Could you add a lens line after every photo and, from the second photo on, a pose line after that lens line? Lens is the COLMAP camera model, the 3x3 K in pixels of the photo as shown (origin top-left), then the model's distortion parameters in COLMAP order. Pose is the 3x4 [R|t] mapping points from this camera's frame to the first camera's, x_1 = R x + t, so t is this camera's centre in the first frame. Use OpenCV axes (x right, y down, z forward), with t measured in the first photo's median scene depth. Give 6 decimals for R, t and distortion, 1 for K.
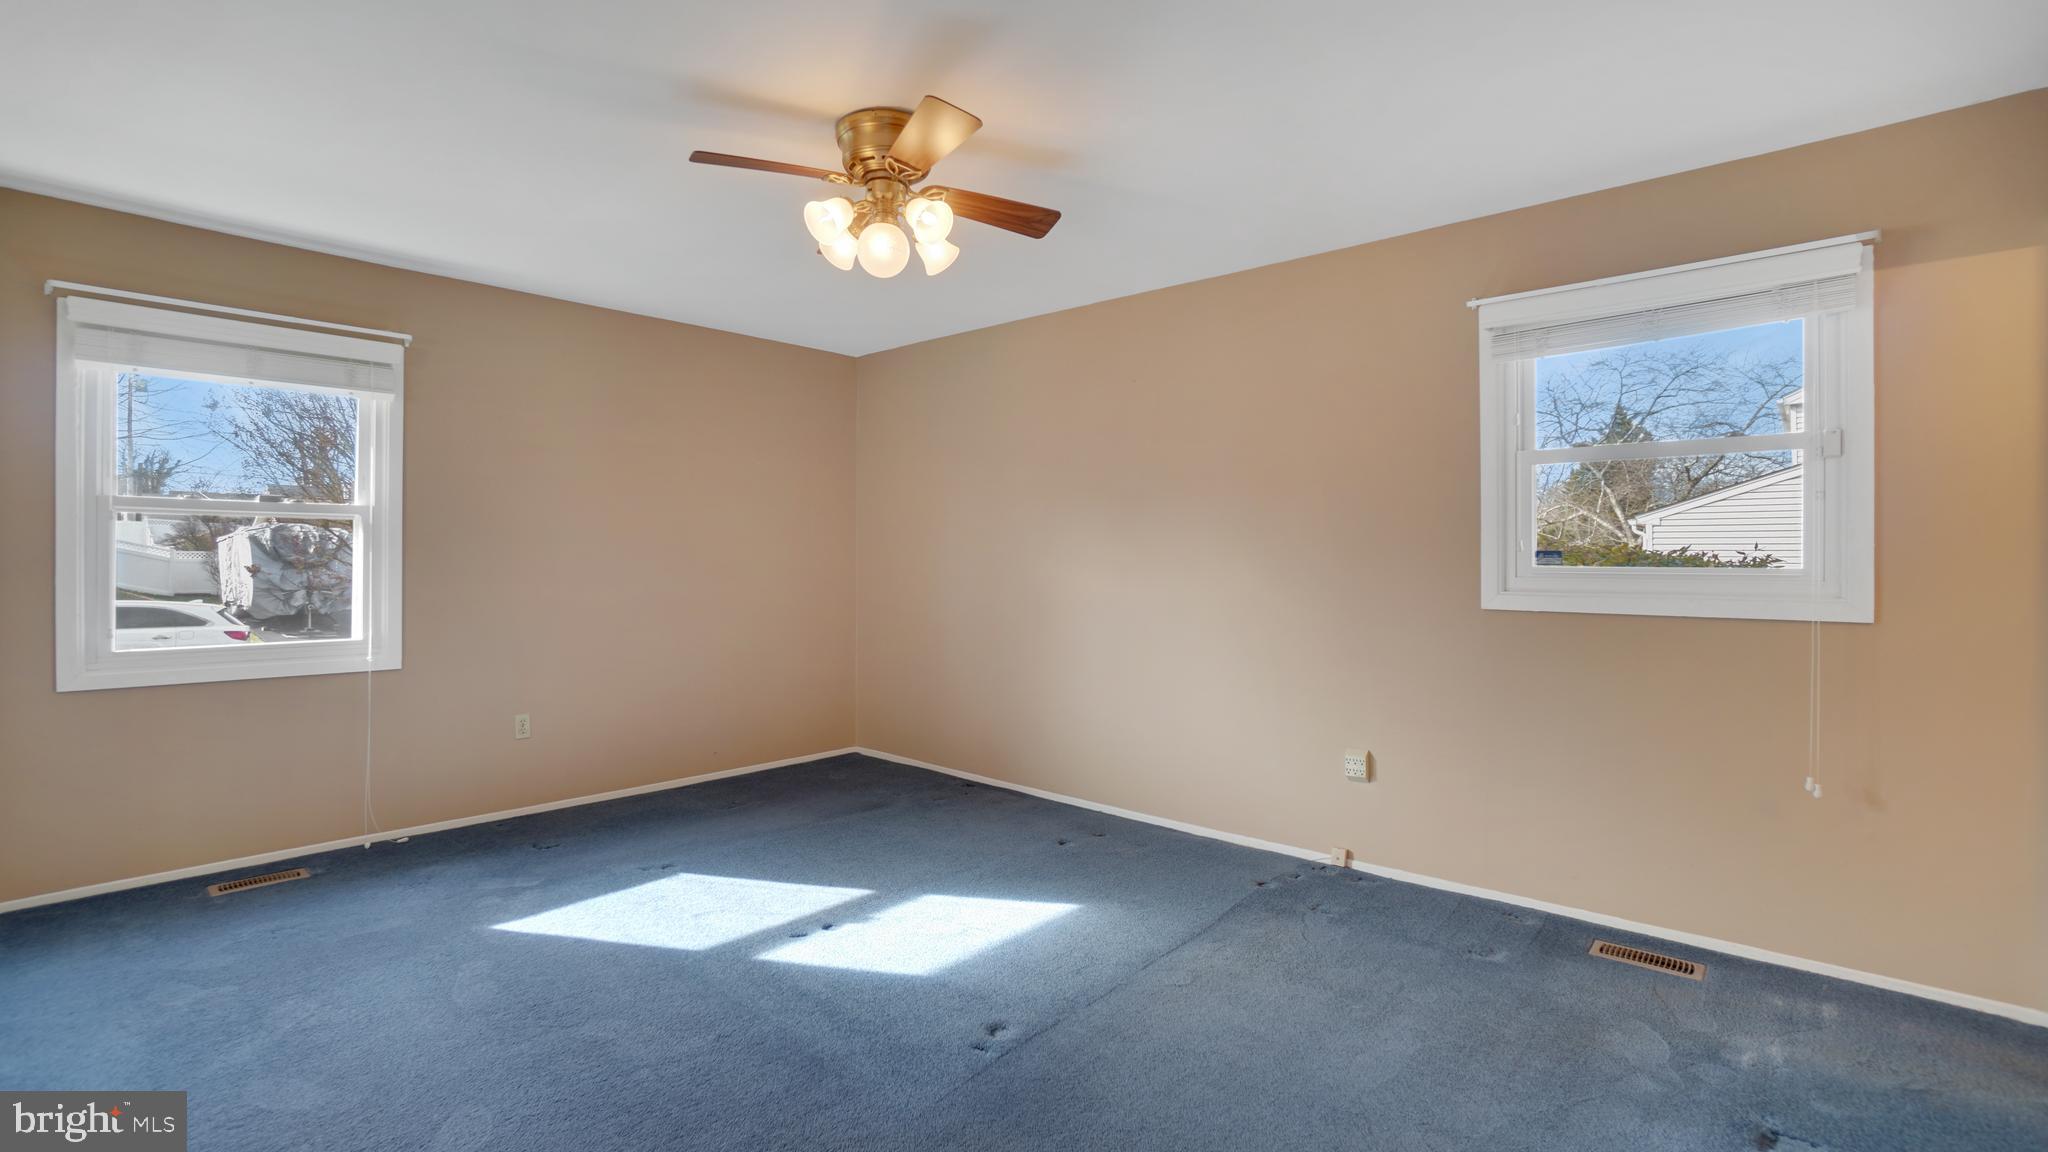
lens RADIAL K [[947.4, 0, 1003.9], [0, 947.4, 560.7], [0, 0, 1]] dist [0.003602, -0.005403]
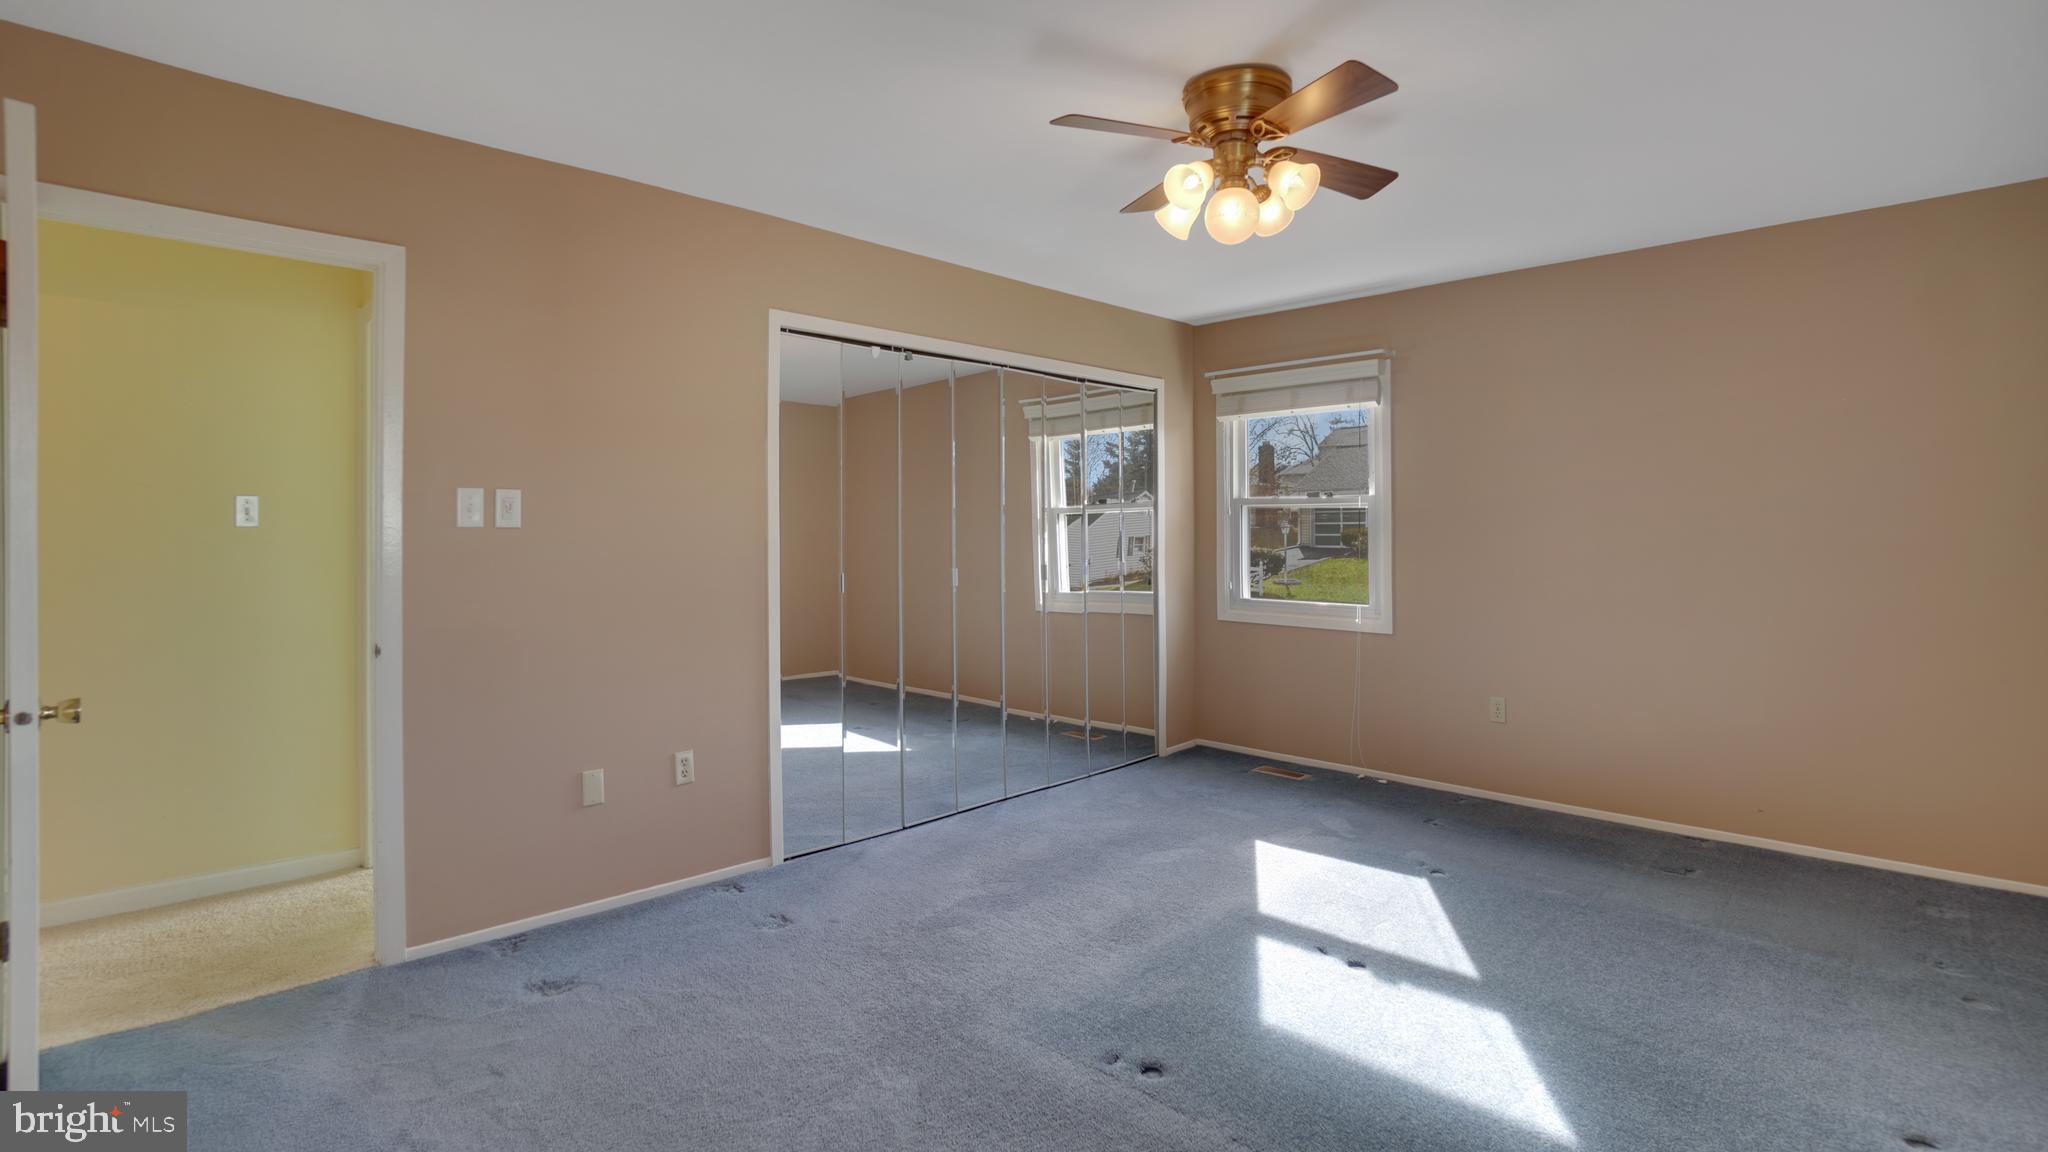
lens RADIAL K [[947.4, 0, 1003.9], [0, 947.4, 560.7], [0, 0, 1]] dist [0.003602, -0.005403]
pose [[-0.010756, 0.017713, -0.999785, 0.629433], [-0.003436, 0.999837, 0.017750, 0.003871], [0.999936, 0.003626, -0.010694, 0.634951]]
